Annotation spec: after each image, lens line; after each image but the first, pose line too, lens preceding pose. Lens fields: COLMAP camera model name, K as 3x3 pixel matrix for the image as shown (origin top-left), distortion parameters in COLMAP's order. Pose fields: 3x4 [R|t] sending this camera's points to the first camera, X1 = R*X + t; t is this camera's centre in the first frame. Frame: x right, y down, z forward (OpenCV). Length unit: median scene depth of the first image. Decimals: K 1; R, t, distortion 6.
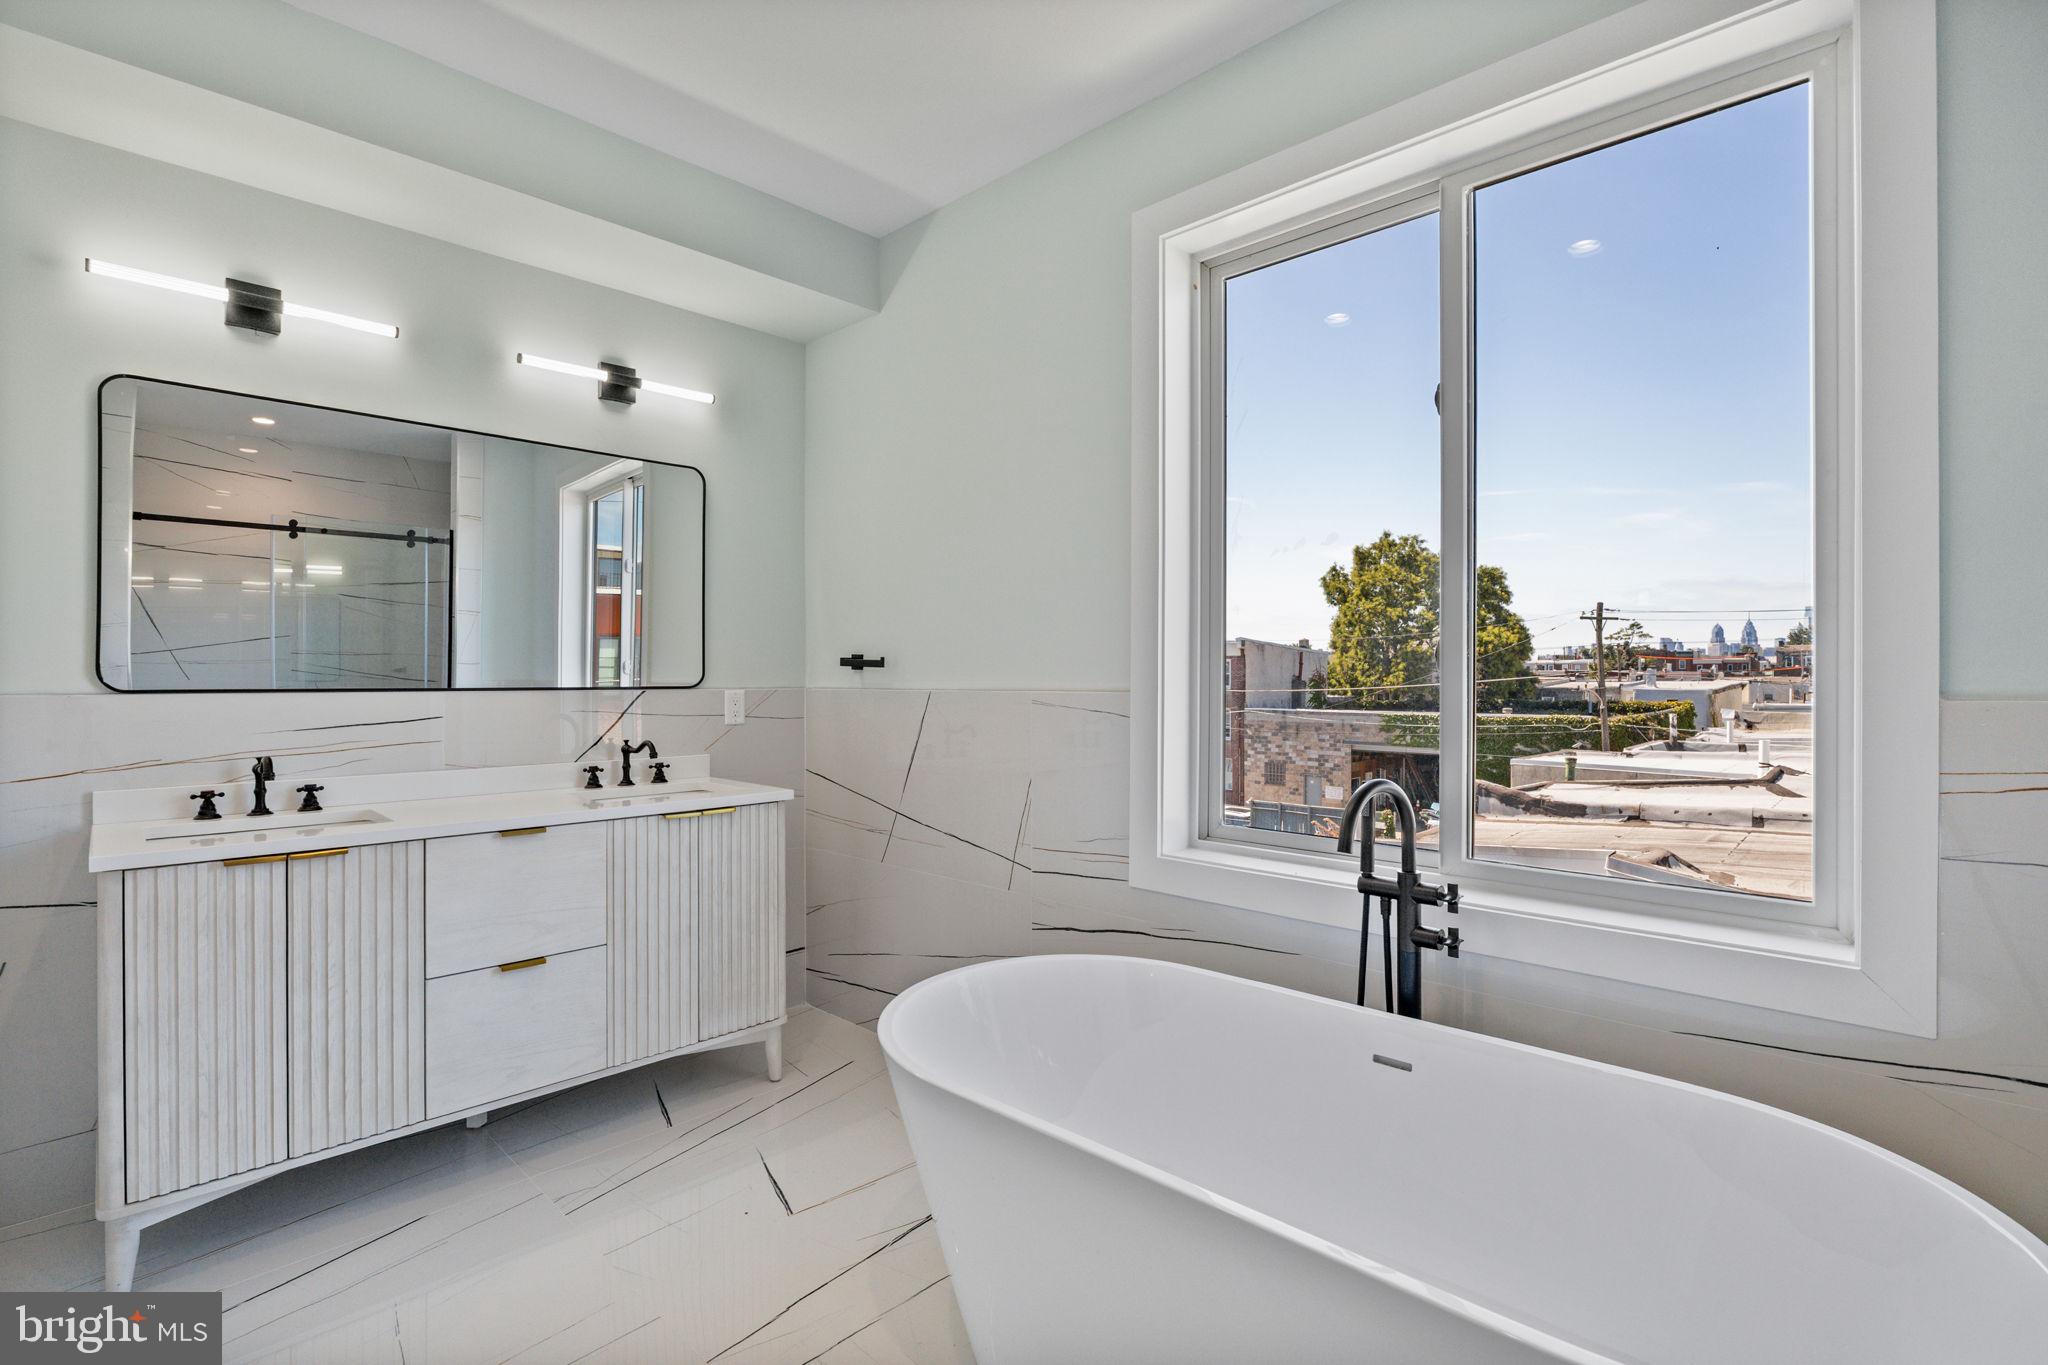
lens RADIAL K [[931.3, 0, 1024.0], [0, 931.3, 682.5], [0, 0, 1]] dist [-0.003442, -0.000762]
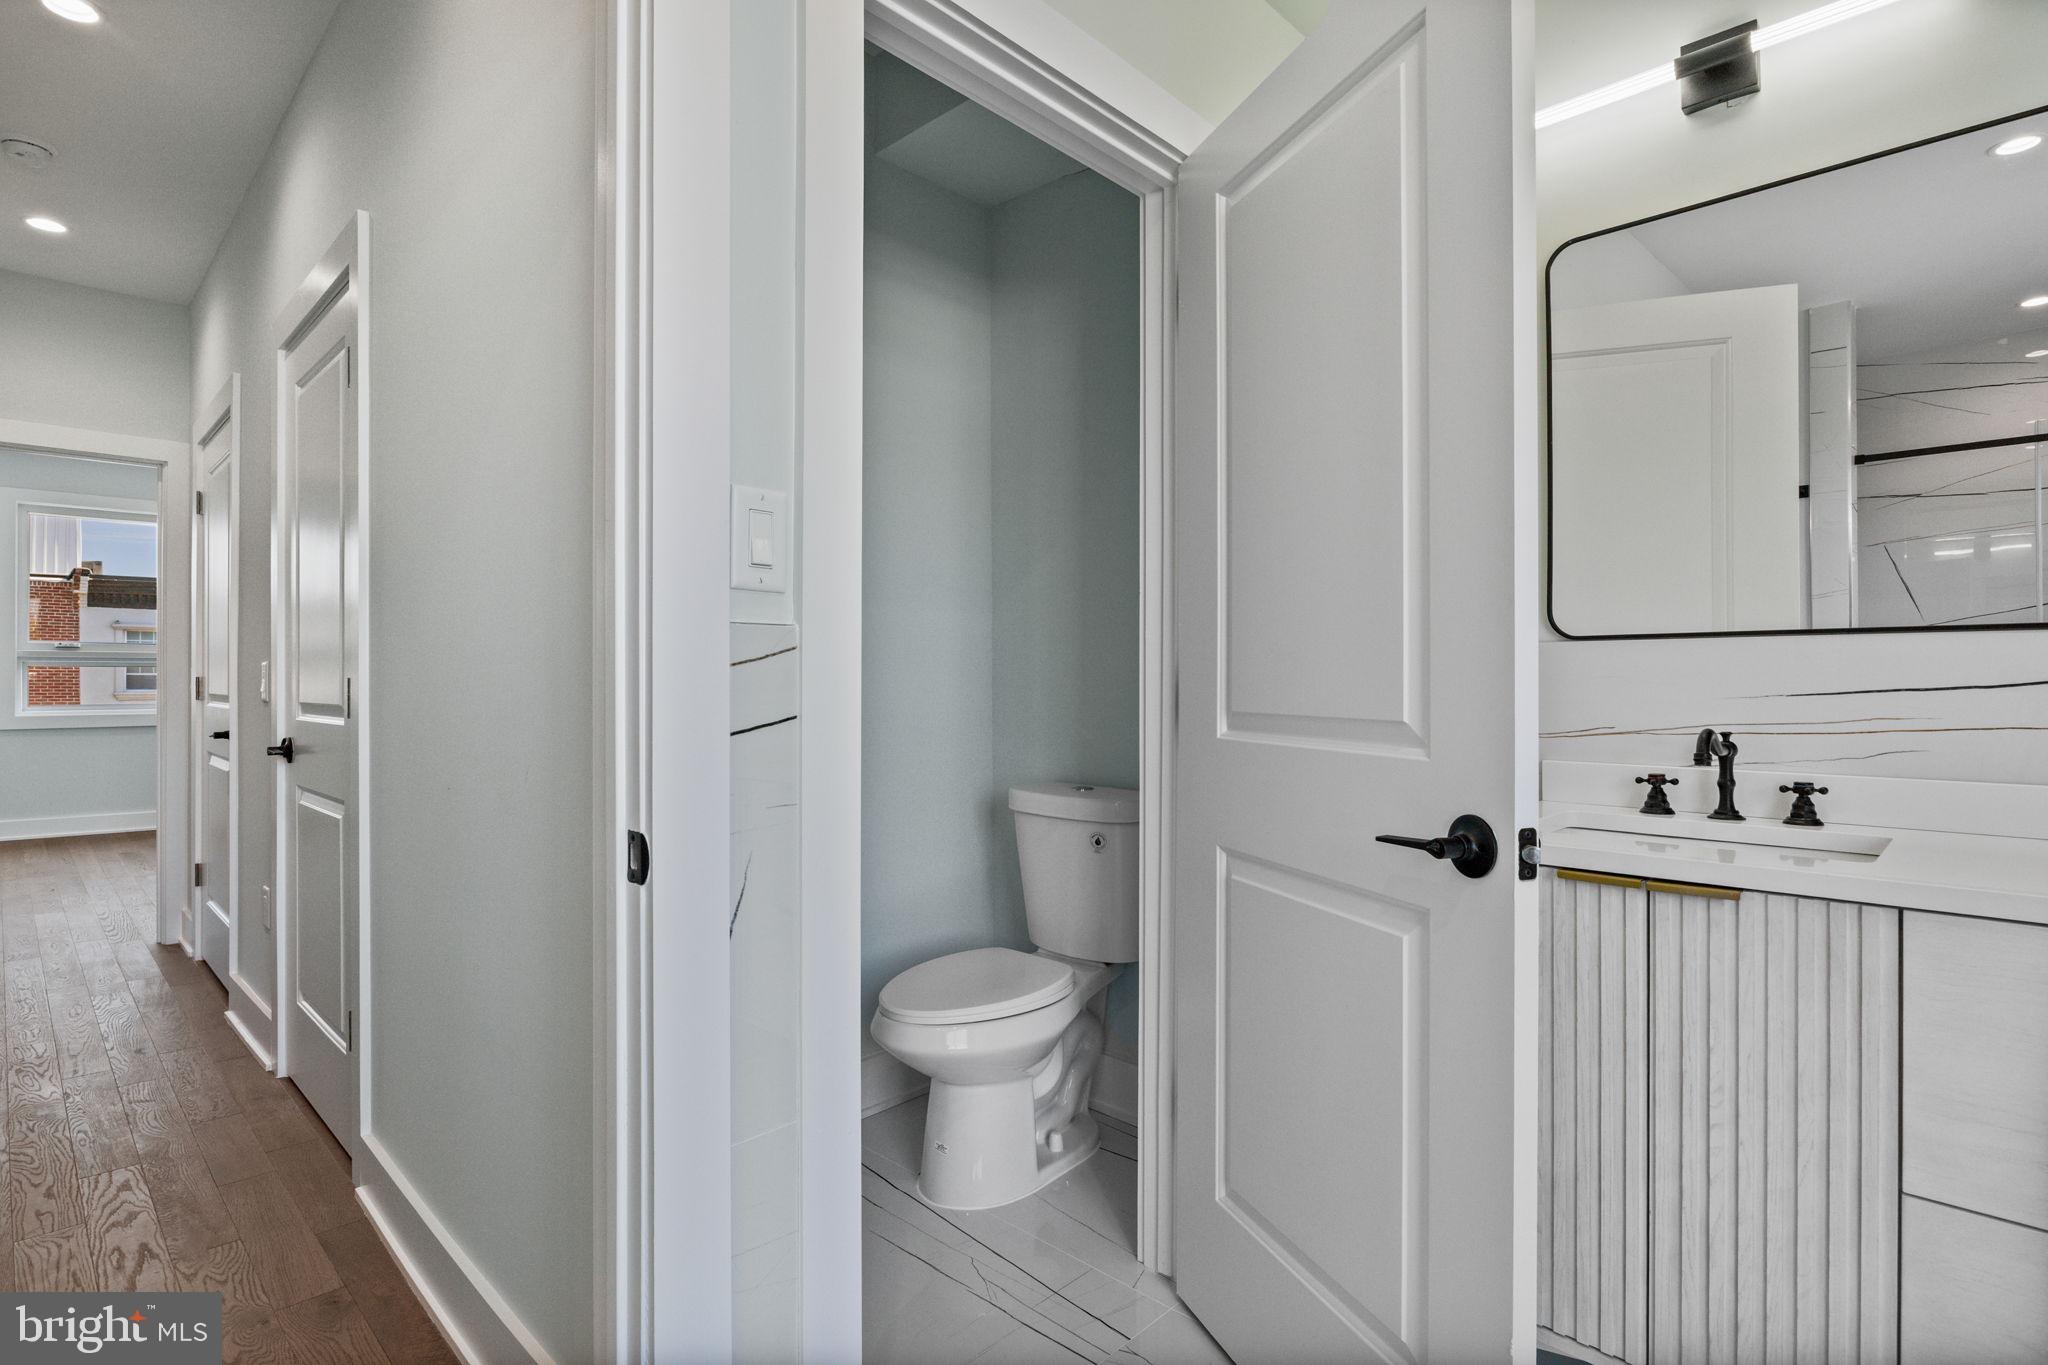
lens RADIAL K [[1019.9, 0, 1021.7], [0, 1019.9, 676.1], [0, 0, 1]] dist [-0.017997, 0.000101]
pose [[0.000973, -0.005360, -0.999985, -0.101579], [-0.001821, 0.999984, -0.005362, 0.045740], [0.999998, 0.001826, 0.000963, 0.502439]]
